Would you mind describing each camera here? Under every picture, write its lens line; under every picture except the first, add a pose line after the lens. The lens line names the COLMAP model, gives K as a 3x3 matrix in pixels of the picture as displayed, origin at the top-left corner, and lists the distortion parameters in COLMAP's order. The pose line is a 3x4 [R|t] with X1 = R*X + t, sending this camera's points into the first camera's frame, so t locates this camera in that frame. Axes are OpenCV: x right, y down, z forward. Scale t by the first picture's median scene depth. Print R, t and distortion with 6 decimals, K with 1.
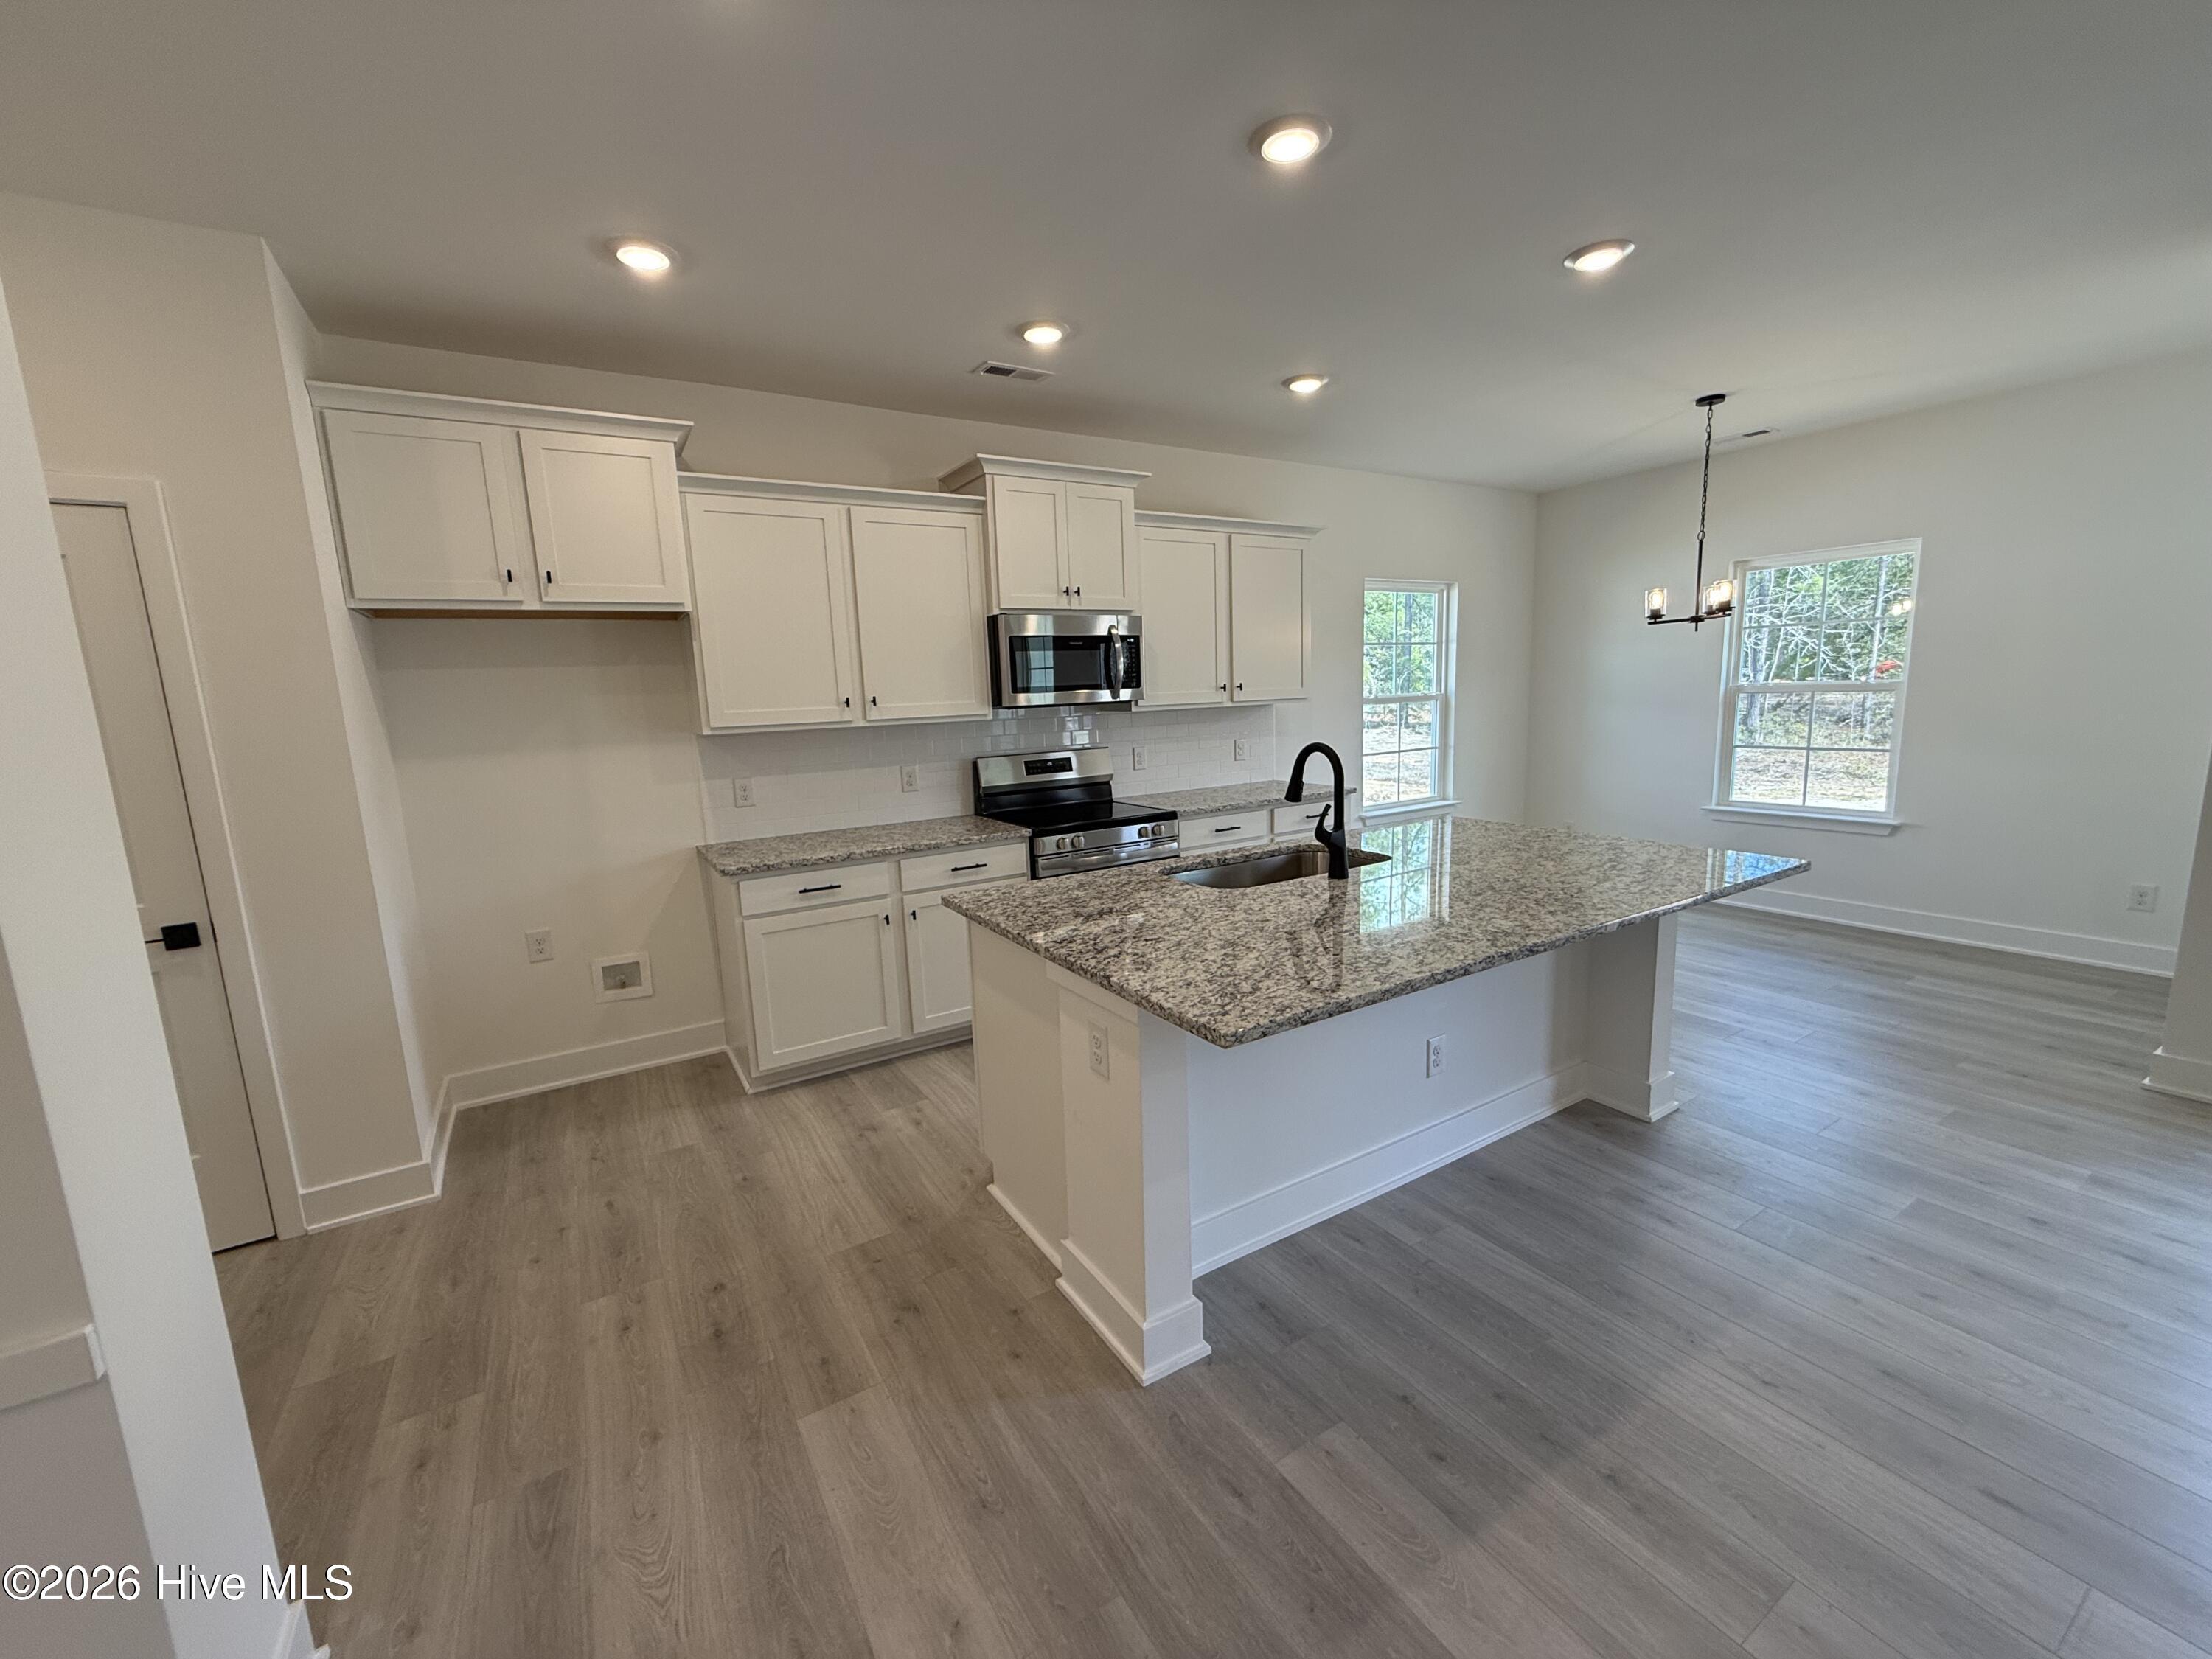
lens RADIAL K [[883.1, 0, 1101.0], [0, 883.1, 834.1], [0, 0, 1]] dist [-0.000004, -0.000297]
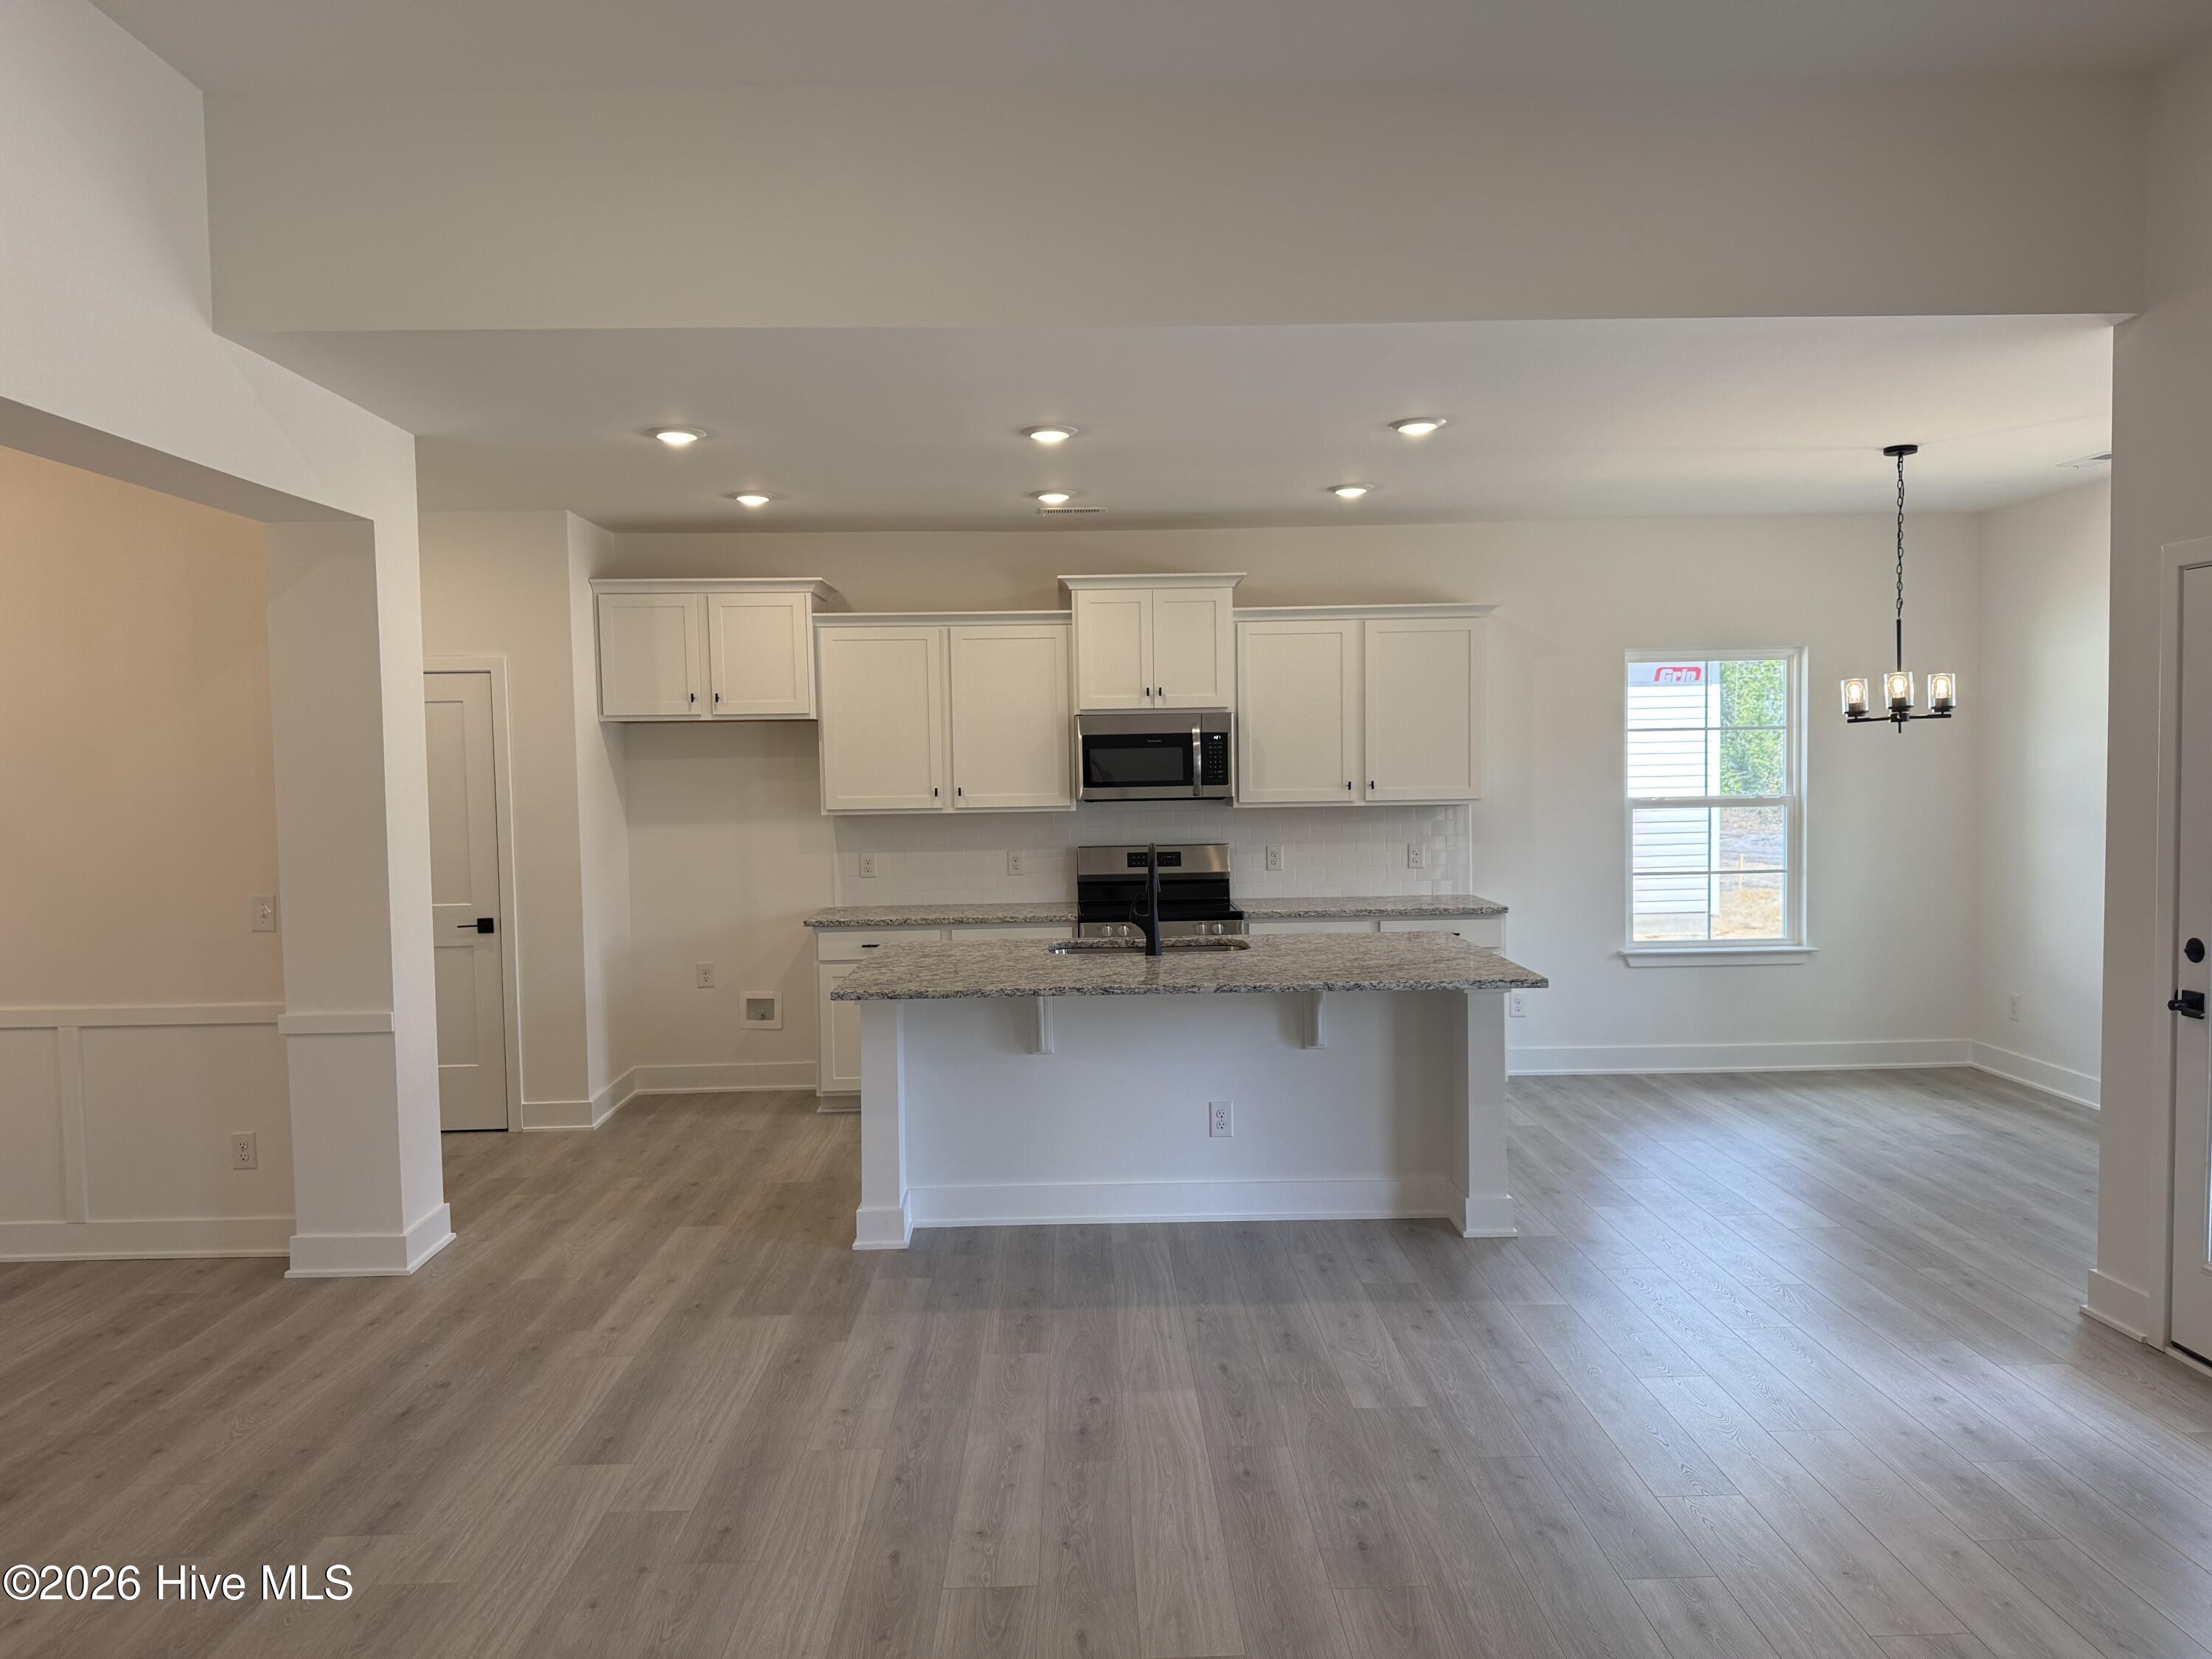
lens RADIAL K [[1557.2, 0, 1110.4], [0, 1557.2, 818.3], [0, 0, 1]] dist [0.051838, -0.072109]
pose [[0.865912, 0.041307, -0.498487, 1.147998], [-0.096796, 0.991584, -0.085976, 0.047478], [0.490741, 0.122699, 0.862623, -0.792543]]
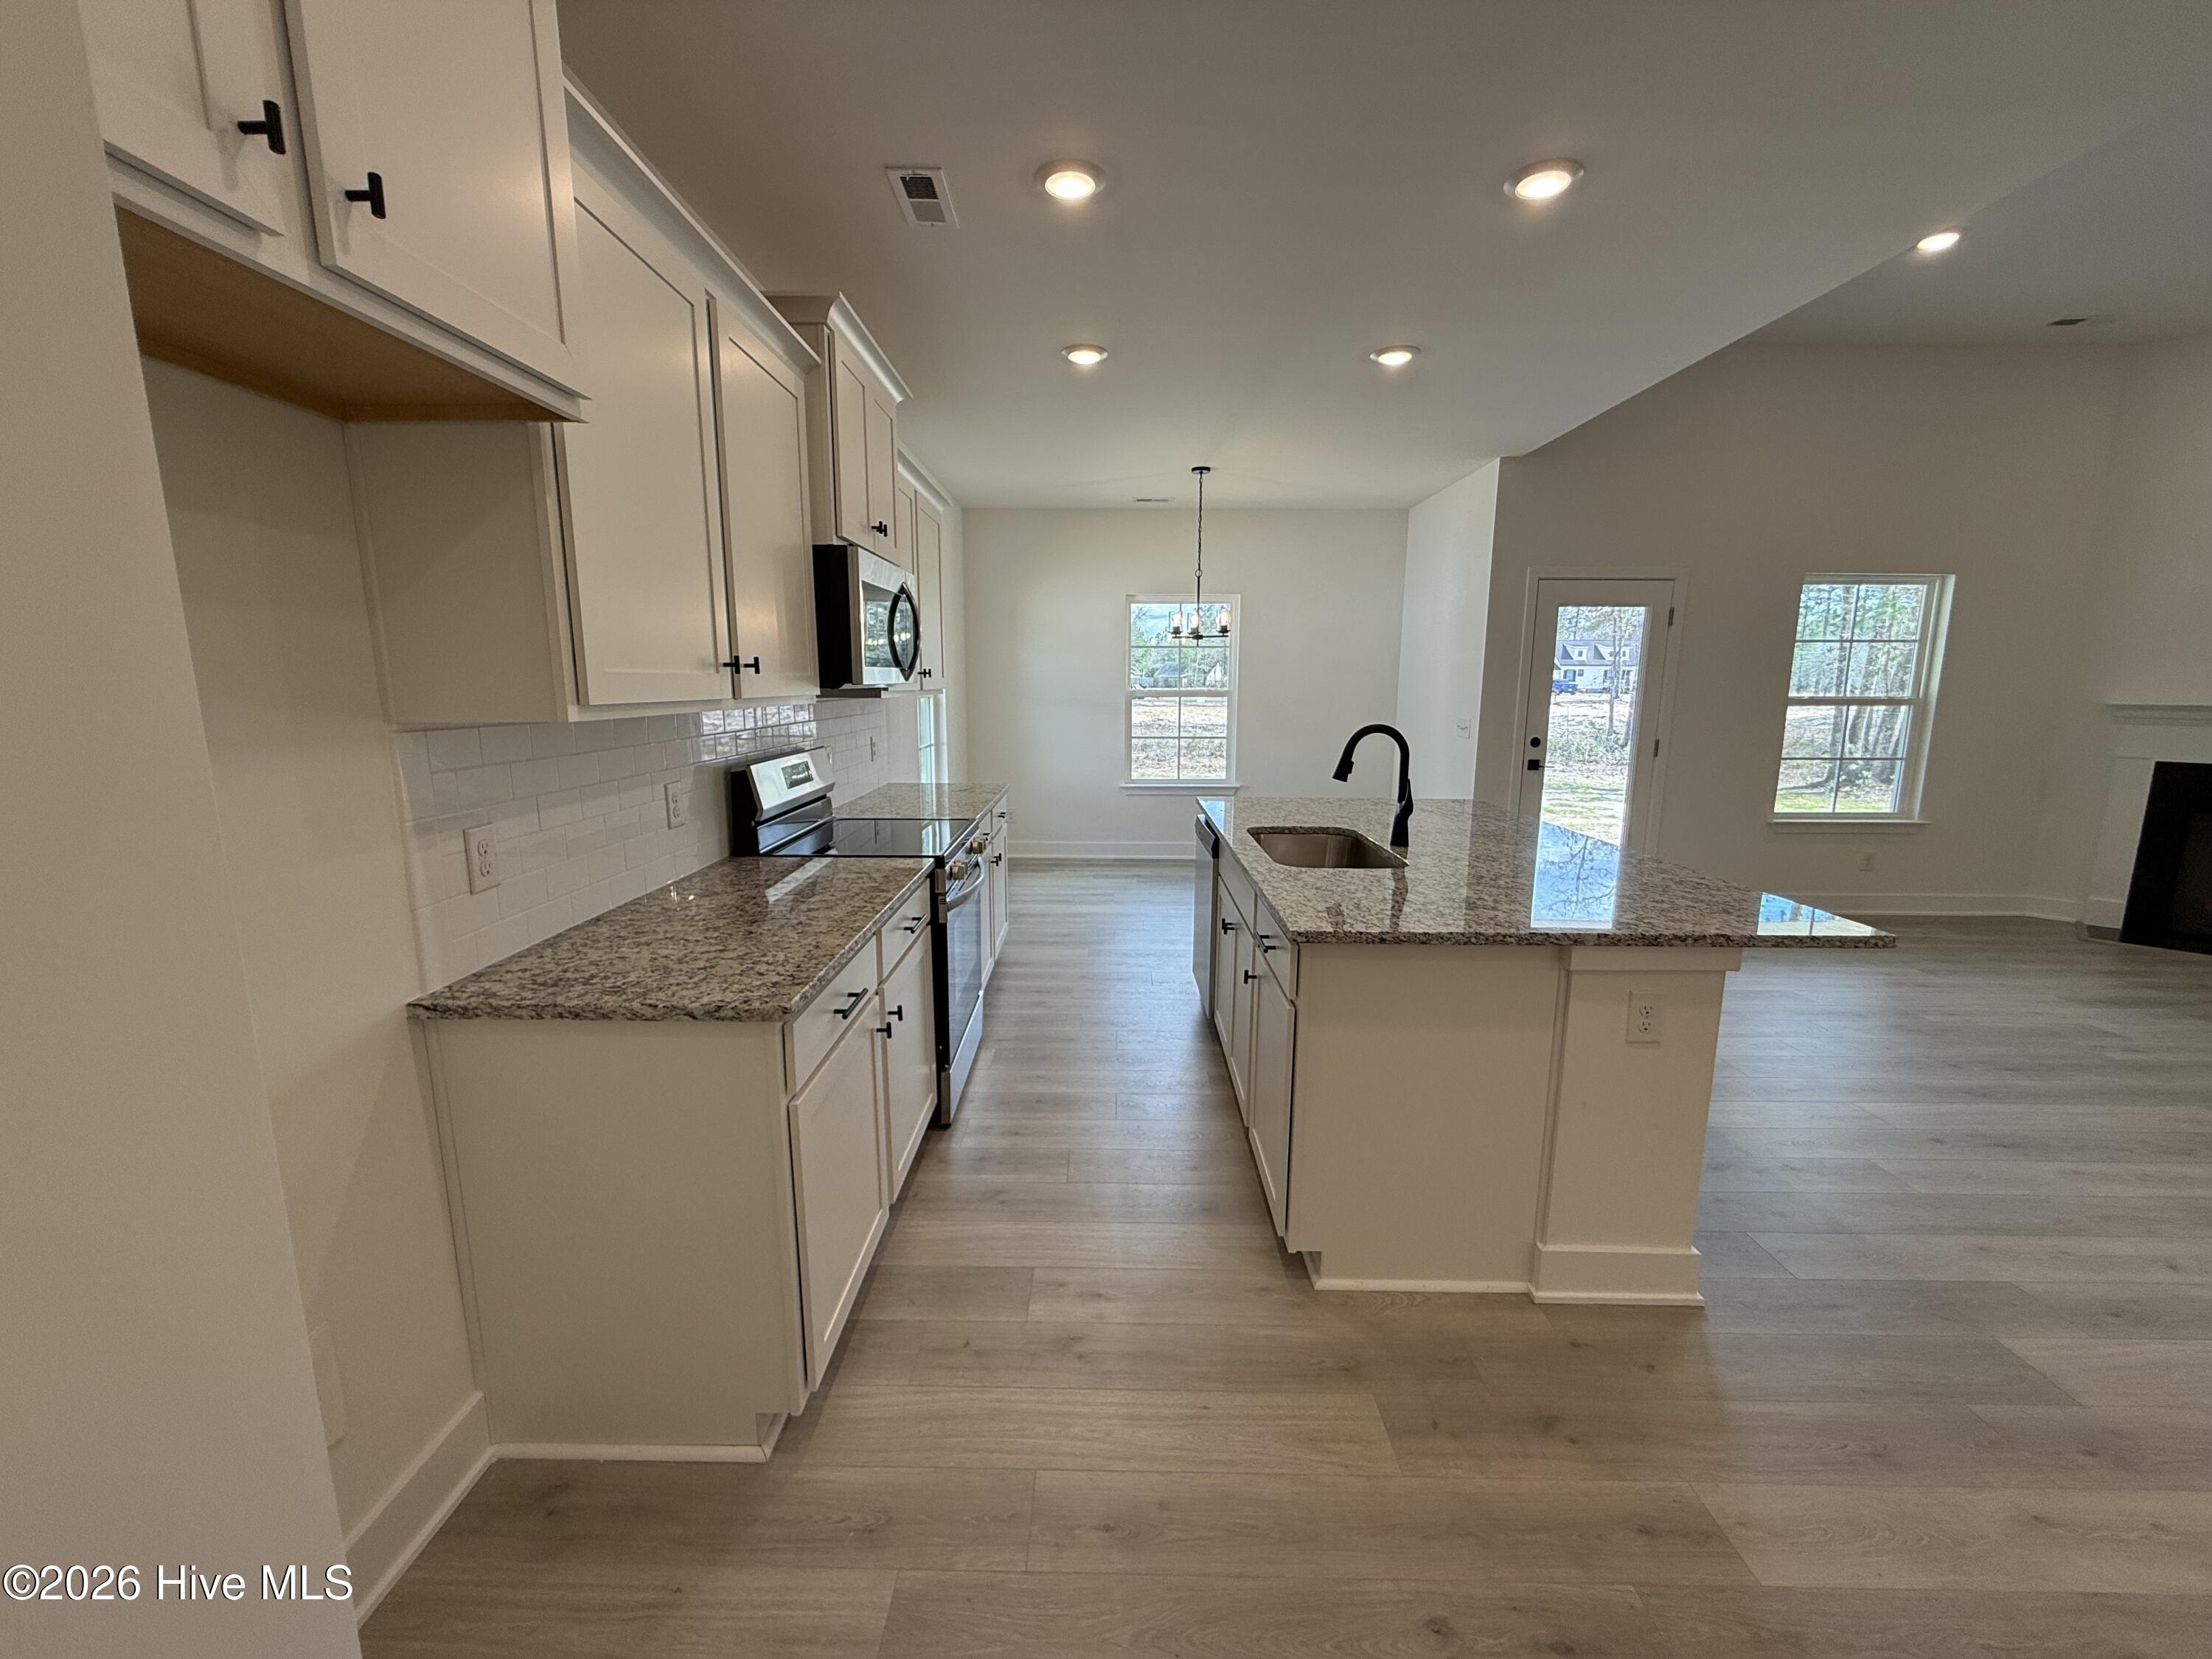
lens RADIAL K [[883.1, 0, 1099.9], [0, 883.1, 830.1], [0, 0, 1]] dist [-0.000004, -0.000297]
pose [[0.531513, -0.104123, 0.840626, -0.787625], [0.114700, 0.992123, 0.050365, -0.063485], [-0.839249, 0.069650, 0.539269, 0.652742]]
